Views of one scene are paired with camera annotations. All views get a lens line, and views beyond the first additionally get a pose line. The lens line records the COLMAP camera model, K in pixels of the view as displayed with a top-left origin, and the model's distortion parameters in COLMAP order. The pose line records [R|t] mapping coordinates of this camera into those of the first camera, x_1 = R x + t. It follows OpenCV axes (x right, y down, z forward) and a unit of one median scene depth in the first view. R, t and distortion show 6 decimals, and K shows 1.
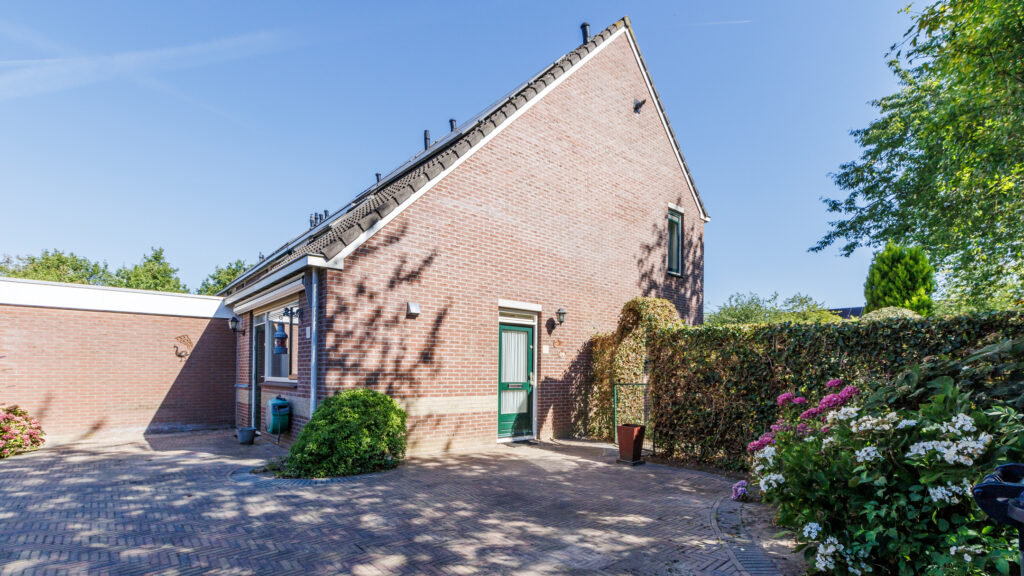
lens RADIAL K [[465.1, 0, 511.4], [0, 465.1, 291.8], [0, 0, 1]] dist [-0.010397, 0.000443]
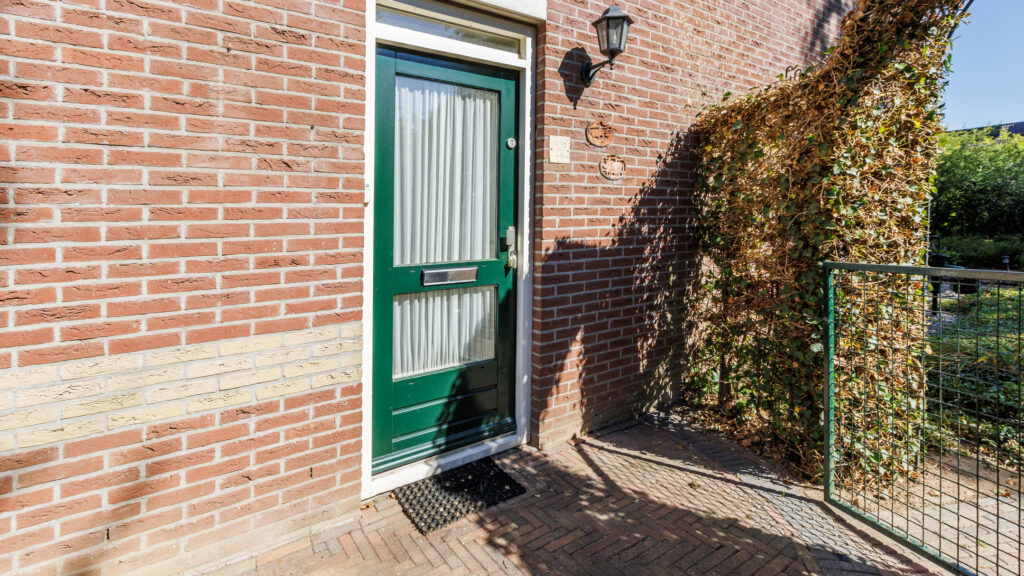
lens RADIAL K [[465.1, 0, 512.9], [0, 465.1, 286.0], [0, 0, 1]] dist [-0.010397, 0.000443]
pose [[0.997505, -0.020479, -0.067561, 0.063780], [0.039879, 0.953144, 0.299878, 0.120139], [0.058254, -0.301824, 0.951582, 0.705425]]
